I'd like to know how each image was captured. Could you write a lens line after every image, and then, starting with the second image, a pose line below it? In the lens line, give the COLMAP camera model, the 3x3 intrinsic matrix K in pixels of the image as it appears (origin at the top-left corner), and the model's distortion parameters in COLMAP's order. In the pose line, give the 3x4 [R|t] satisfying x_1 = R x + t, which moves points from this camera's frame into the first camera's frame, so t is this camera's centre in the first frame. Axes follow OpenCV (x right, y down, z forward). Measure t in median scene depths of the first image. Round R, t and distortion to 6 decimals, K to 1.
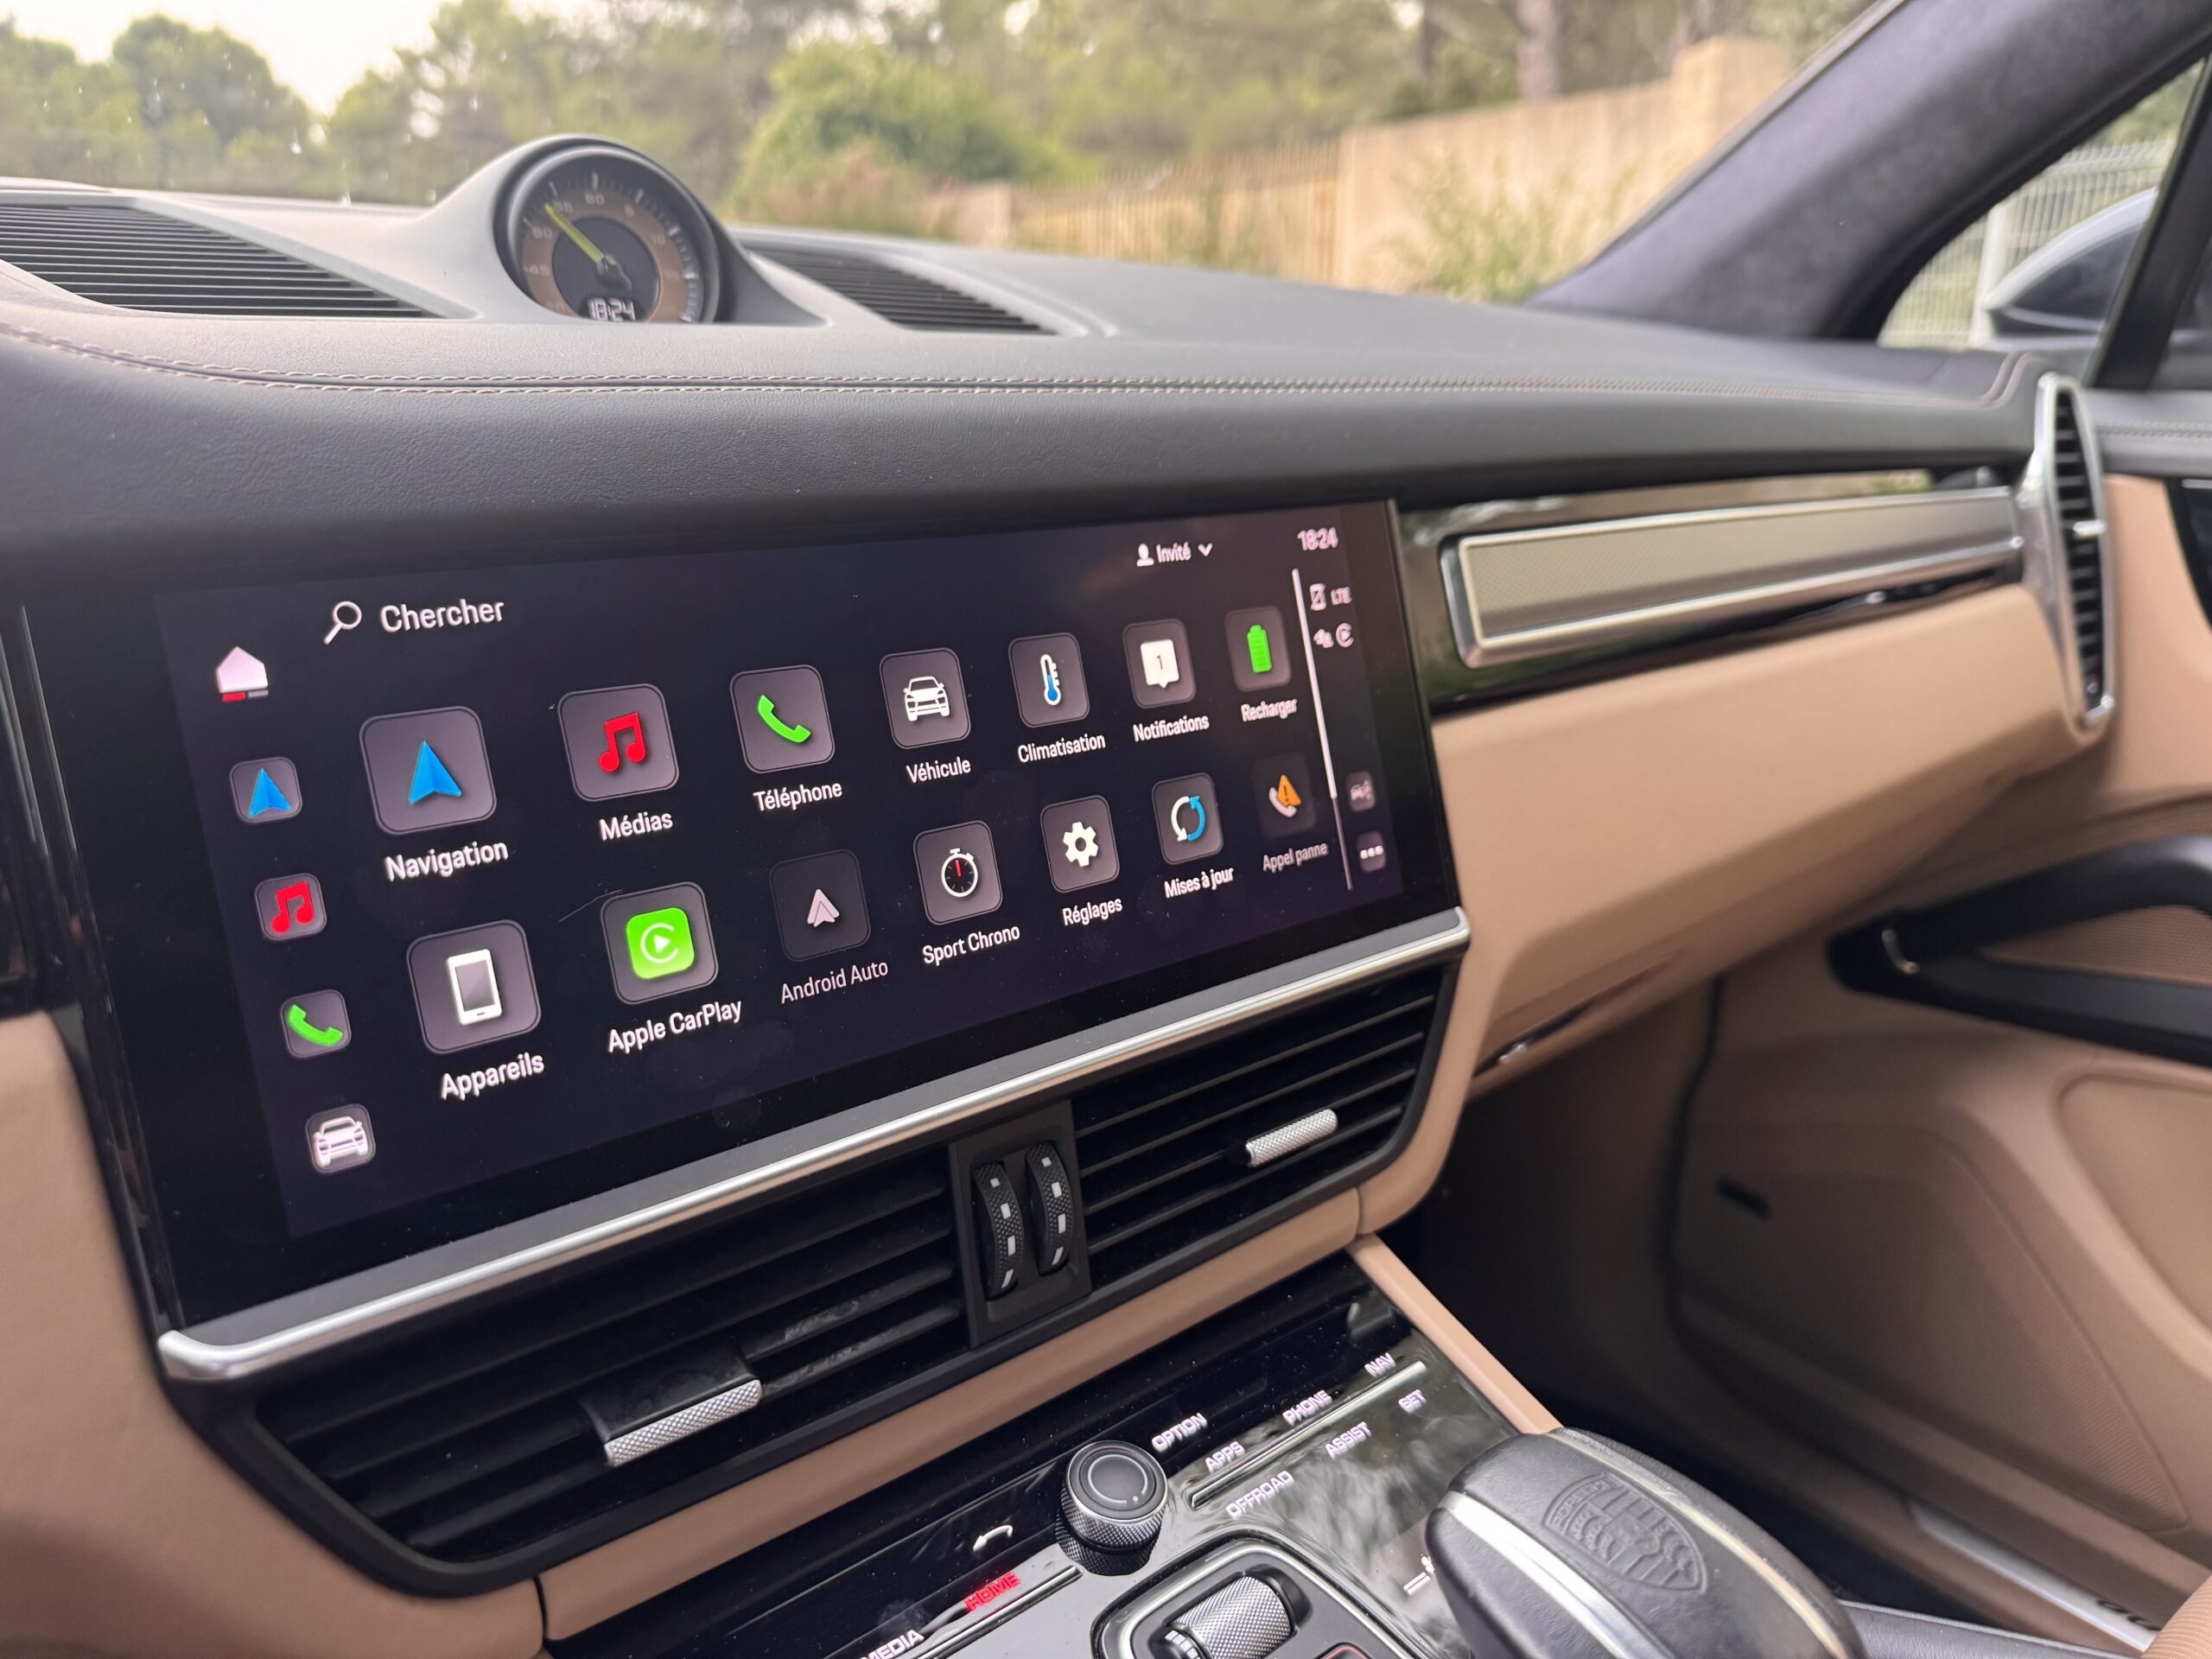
lens RADIAL K [[1569.3, 0, 1112.2], [0, 1569.3, 831.4], [0, 0, 1]] dist [0.050954, -0.095150]
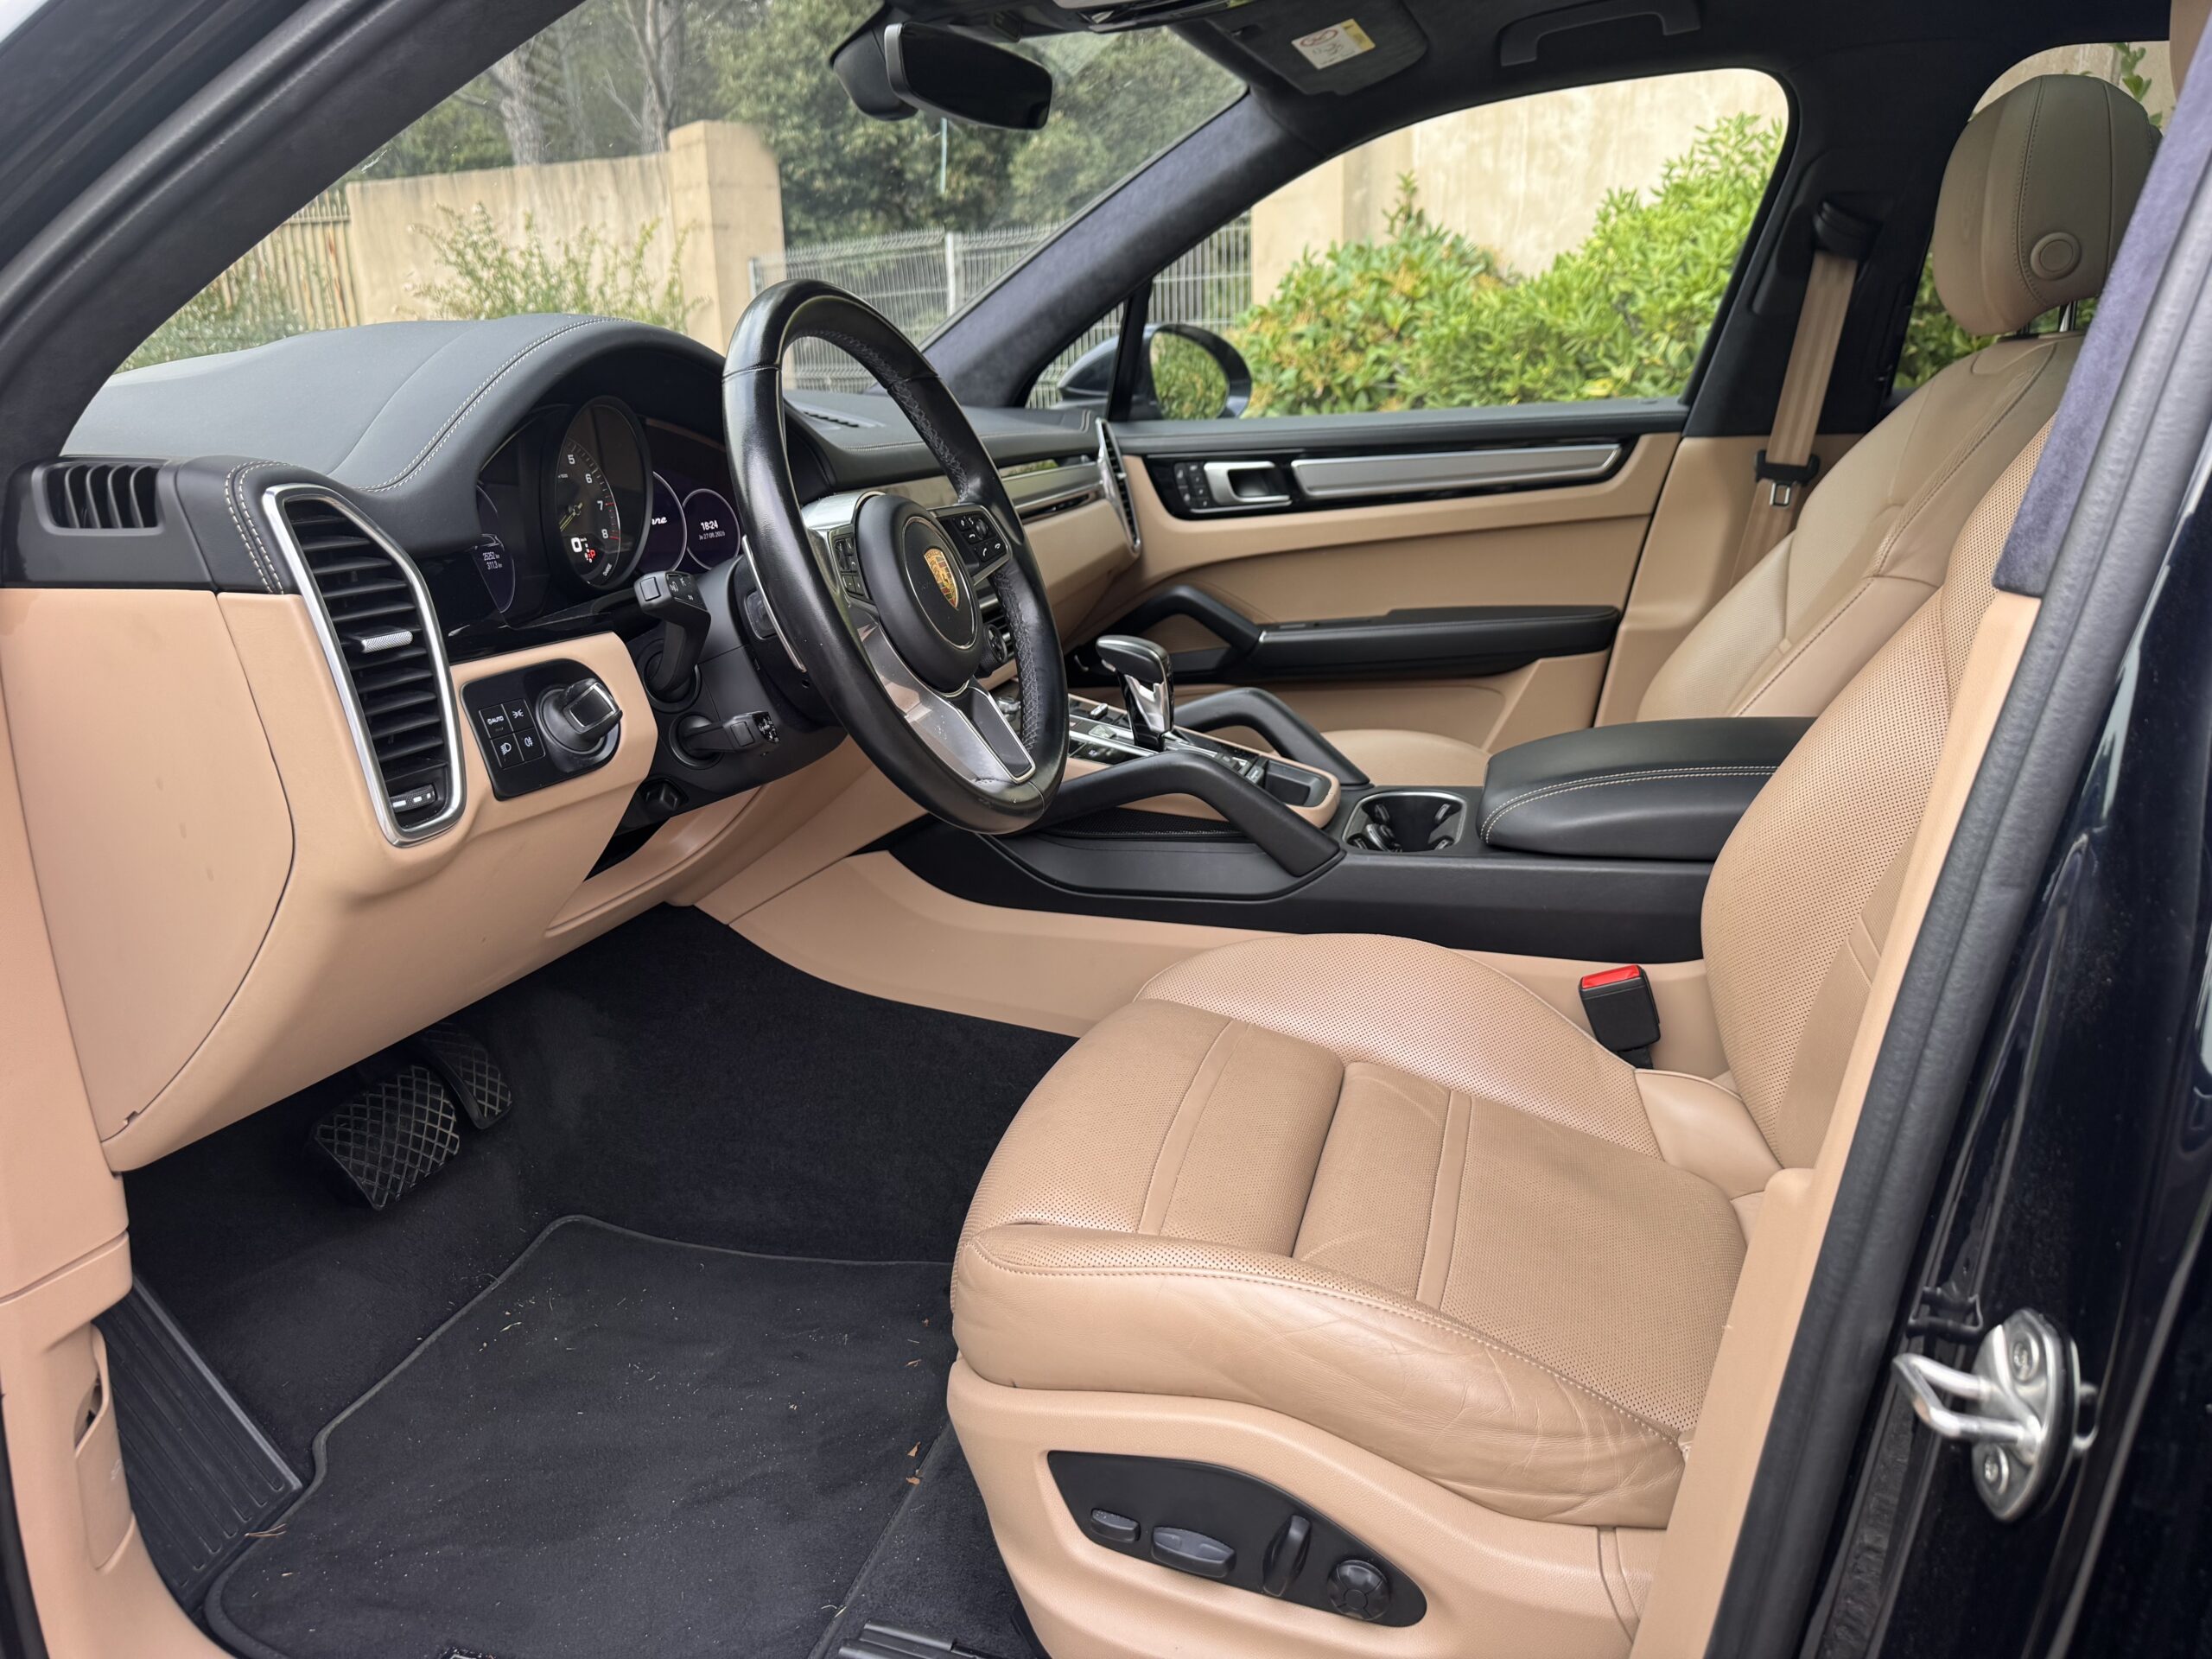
lens RADIAL K [[1521.5, 0, 1088.7], [0, 1521.5, 824.2], [0, 0, 1]] dist [0.168059, -0.307758]
pose [[0.833776, -0.186344, 0.519706, -1.715844], [0.195856, 0.979929, 0.037144, 0.540204], [-0.516196, 0.070818, 0.853538, -2.215600]]
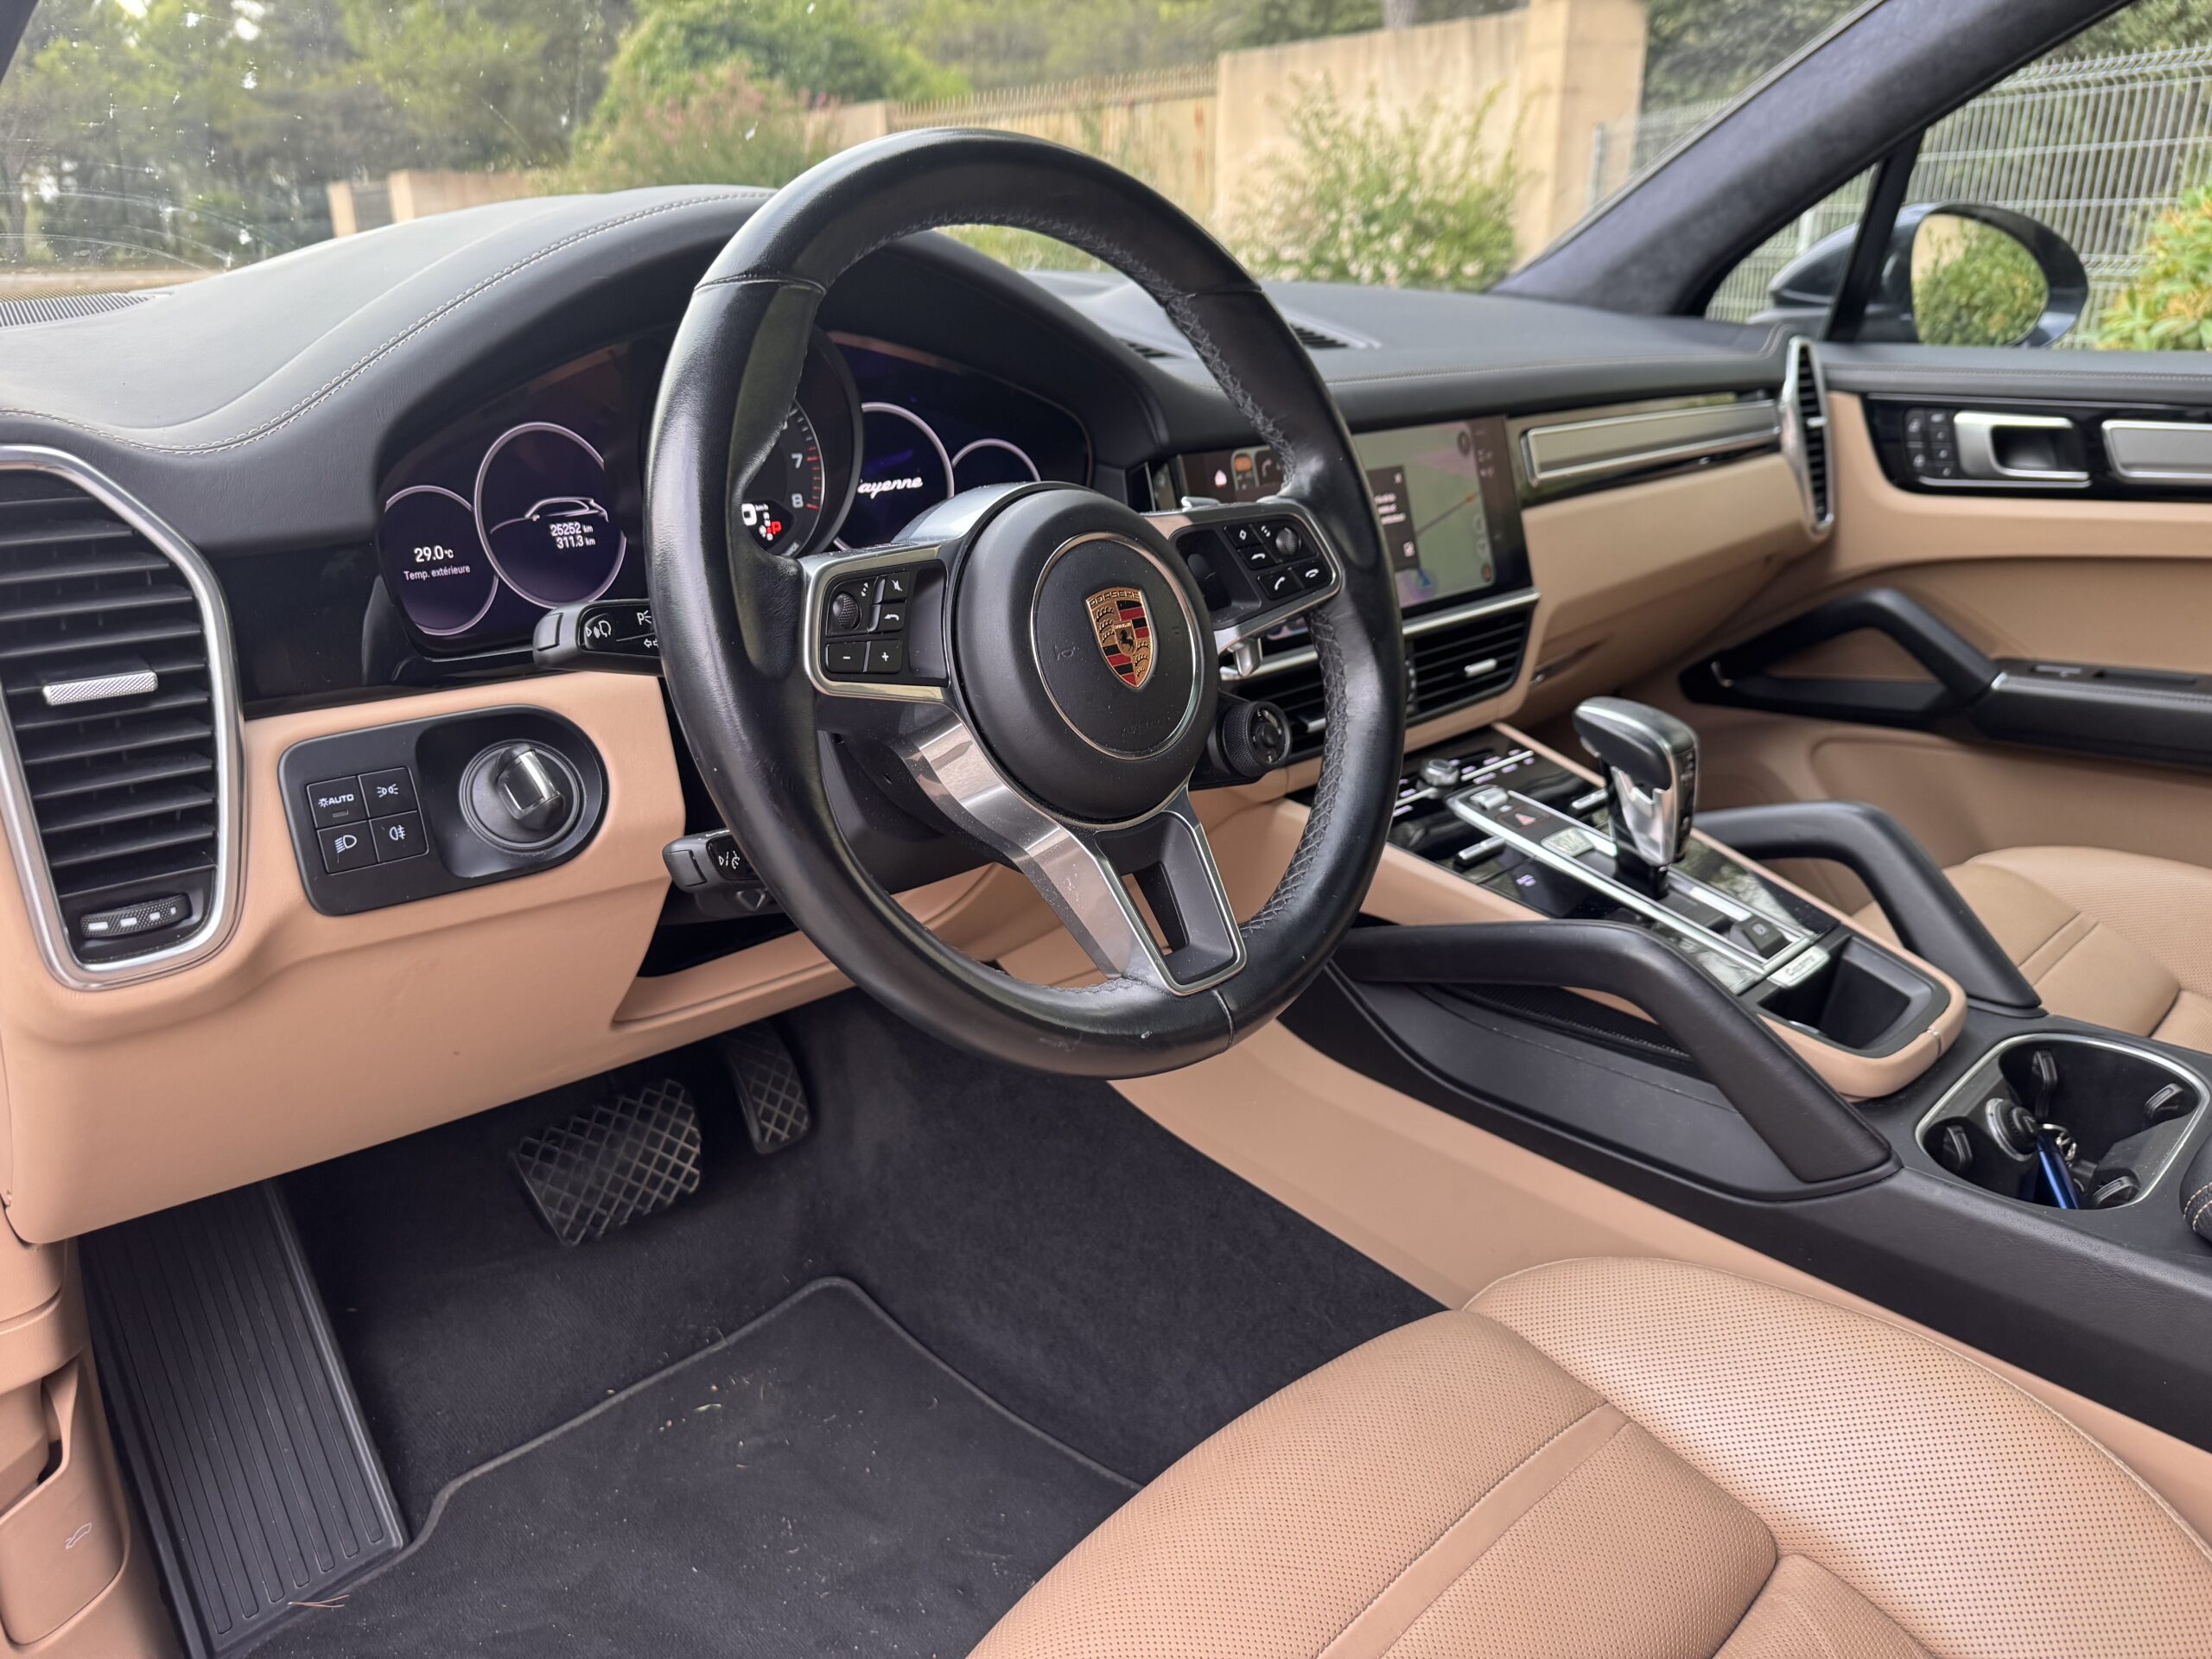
lens RADIAL K [[1549.3, 0, 1111.8], [0, 1549.3, 832.1], [0, 0, 1]] dist [0.019805, -0.023822]
pose [[0.996473, -0.038828, 0.074389, -0.696164], [0.034610, 0.997764, 0.057169, 0.301210], [-0.076443, -0.054393, 0.995589, -1.514238]]
